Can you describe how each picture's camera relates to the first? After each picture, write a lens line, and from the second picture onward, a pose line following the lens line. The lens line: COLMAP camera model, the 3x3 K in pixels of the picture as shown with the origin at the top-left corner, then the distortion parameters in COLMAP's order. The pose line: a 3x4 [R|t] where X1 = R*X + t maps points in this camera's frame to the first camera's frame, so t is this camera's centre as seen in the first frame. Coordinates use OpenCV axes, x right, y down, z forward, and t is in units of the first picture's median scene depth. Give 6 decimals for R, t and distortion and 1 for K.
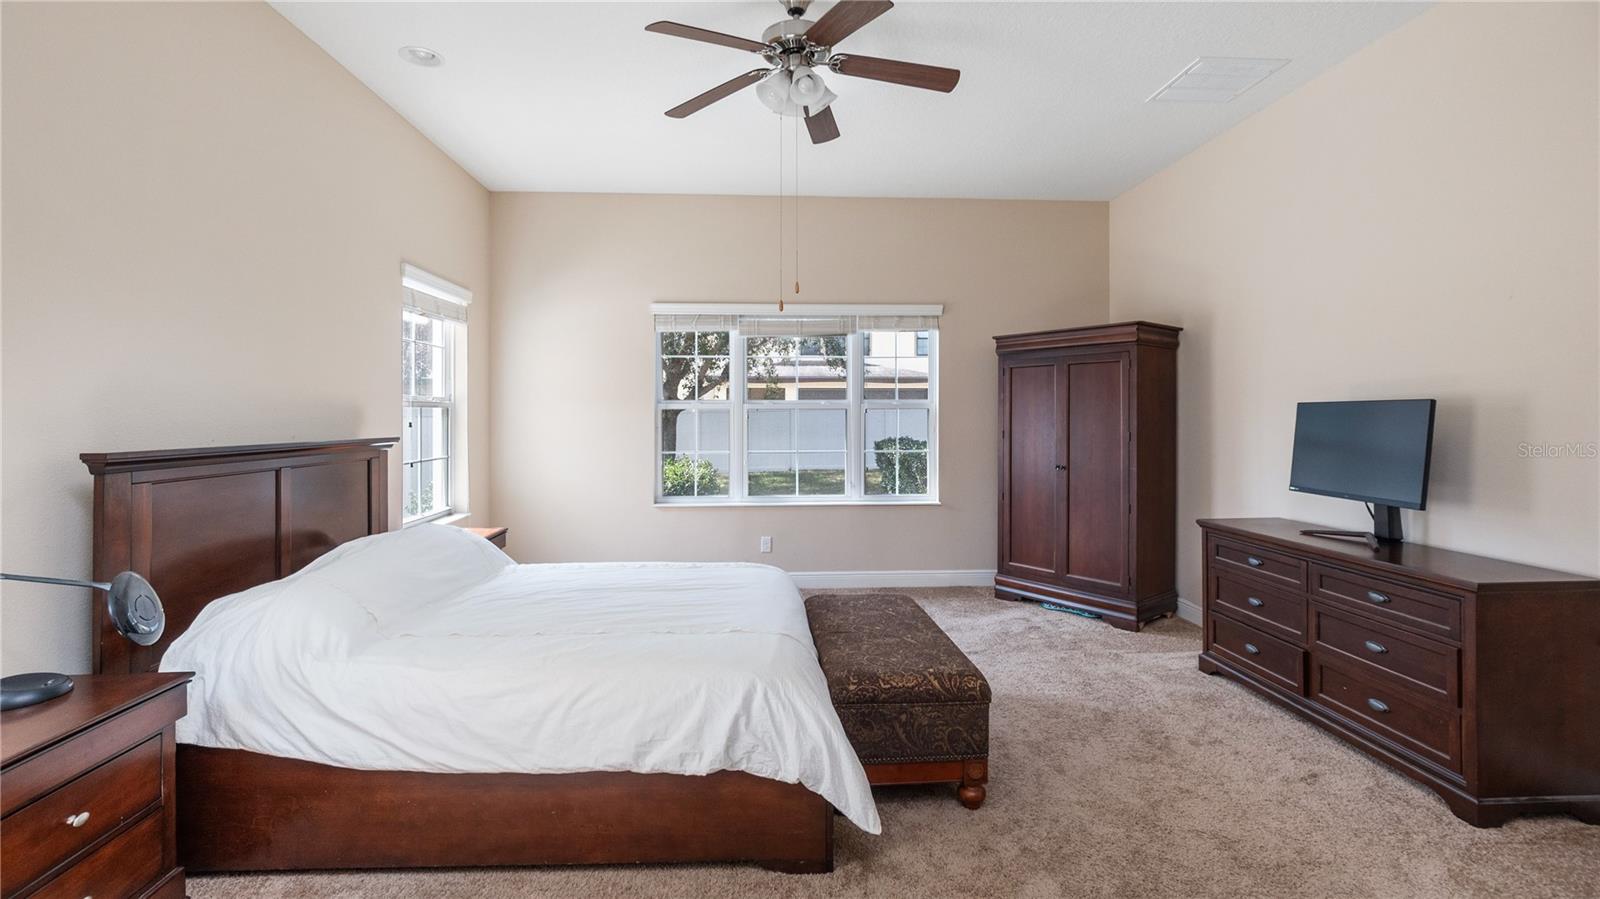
lens RADIAL K [[691.3, 0, 794.7], [0, 691.3, 433.7], [0, 0, 1]] dist [0.000974, -0.000268]
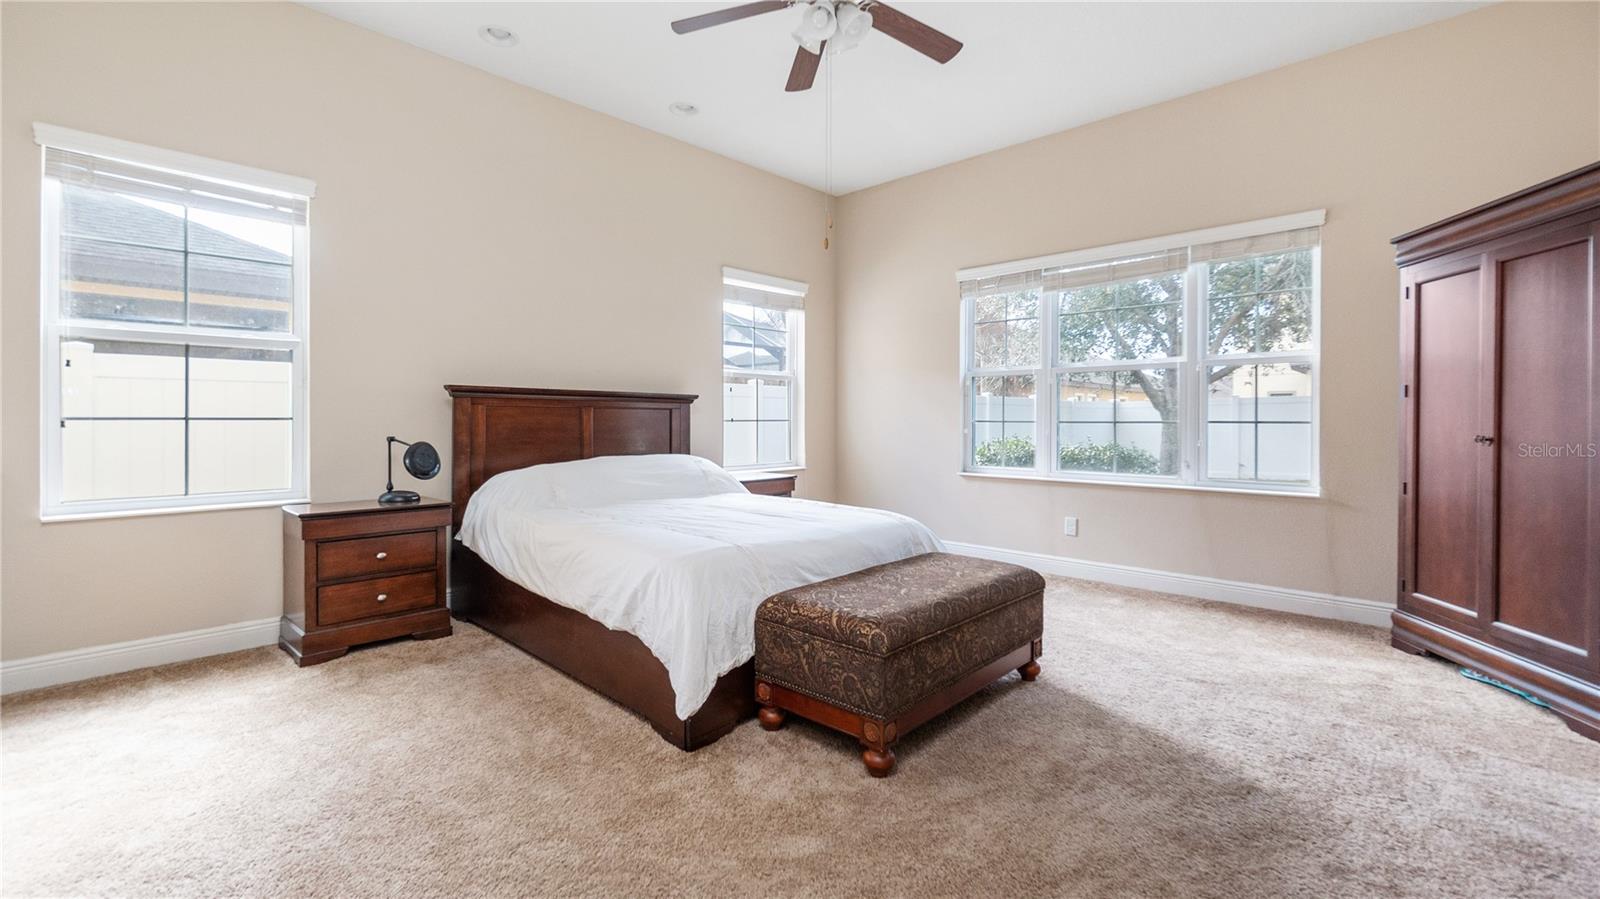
lens RADIAL K [[691.3, 0, 794.2], [0, 691.3, 435.6], [0, 0, 1]] dist [0.000974, -0.000268]
pose [[0.680597, 0.019392, -0.732402, 0.506025], [-0.022620, 0.999729, 0.005450, 0.067395], [0.732309, 0.012858, 0.680851, 0.200173]]
